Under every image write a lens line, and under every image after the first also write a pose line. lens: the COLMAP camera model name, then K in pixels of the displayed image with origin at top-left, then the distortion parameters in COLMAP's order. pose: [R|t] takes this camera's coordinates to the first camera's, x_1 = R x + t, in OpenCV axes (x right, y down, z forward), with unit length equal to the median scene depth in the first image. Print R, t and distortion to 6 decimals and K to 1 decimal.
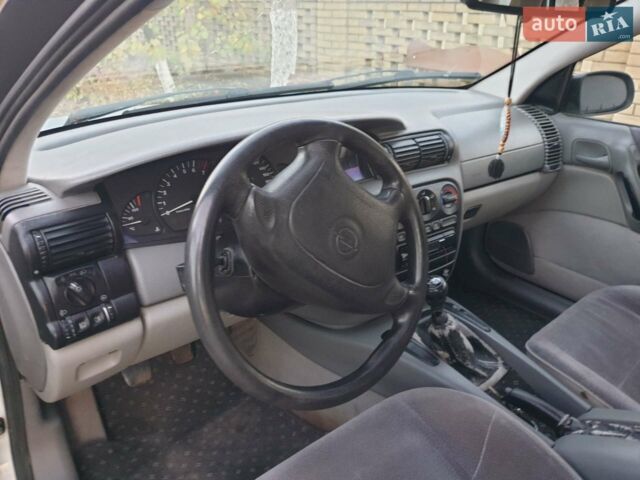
lens RADIAL K [[491.7, 0, 320.0], [0, 491.7, 240.0], [0, 0, 1]] dist [0.008104, 0.011027]
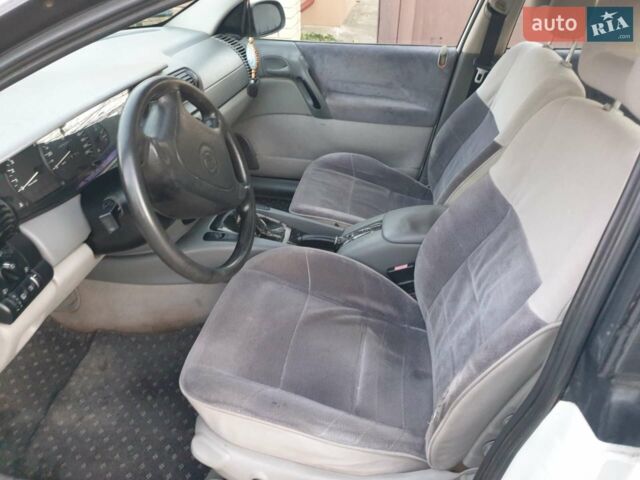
lens RADIAL K [[454.8, 0, 320.0], [0, 454.8, 240.0], [0, 0, 1]] dist [0.005593, 0.000420]
pose [[0.769033, -0.362488, 0.526489, -0.225277], [0.270055, 0.930788, 0.246384, -0.011275], [-0.579361, -0.047296, 0.813698, -0.121897]]
